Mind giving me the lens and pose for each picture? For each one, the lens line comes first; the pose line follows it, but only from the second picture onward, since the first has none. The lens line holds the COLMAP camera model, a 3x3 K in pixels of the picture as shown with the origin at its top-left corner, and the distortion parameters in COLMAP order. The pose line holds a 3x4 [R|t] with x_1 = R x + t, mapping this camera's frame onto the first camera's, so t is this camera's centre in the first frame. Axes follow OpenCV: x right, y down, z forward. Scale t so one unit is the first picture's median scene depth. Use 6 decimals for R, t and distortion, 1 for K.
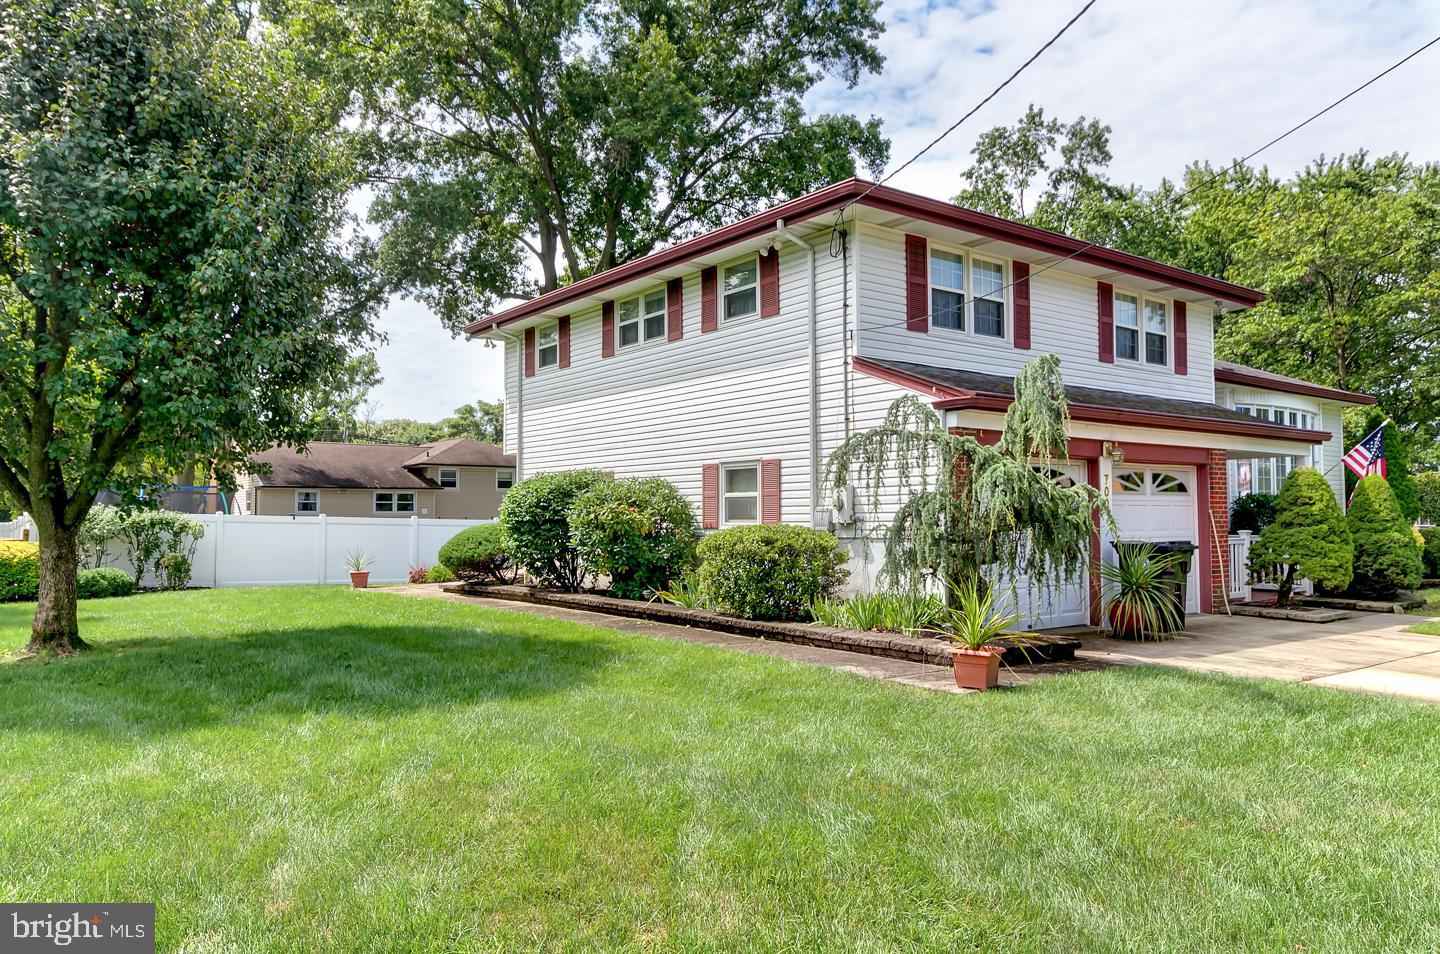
lens RADIAL K [[999.7, 0, 713.8], [0, 999.7, 477.3], [0, 0, 1]] dist [0.001620, -0.001602]
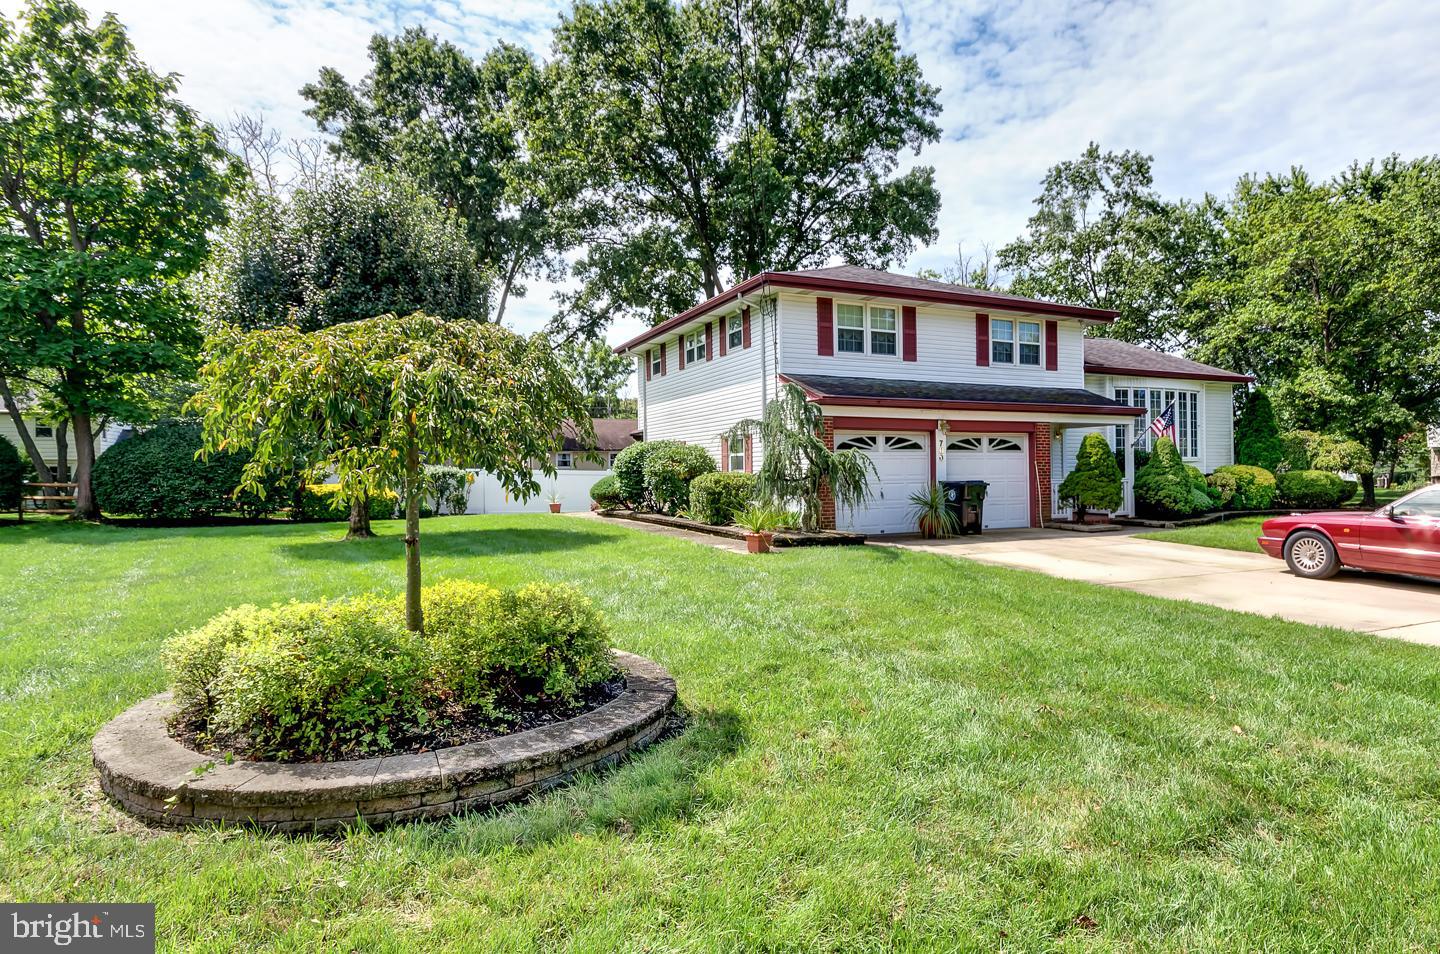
lens RADIAL K [[743.5, 0, 728.7], [0, 743.5, 477.9], [0, 0, 1]] dist [0.006419, 0.002061]
pose [[0.983786, -0.004775, -0.179284, 0.172865], [0.013937, 0.998658, 0.049881, -0.004332], [0.178806, -0.051571, 0.982532, -0.167003]]
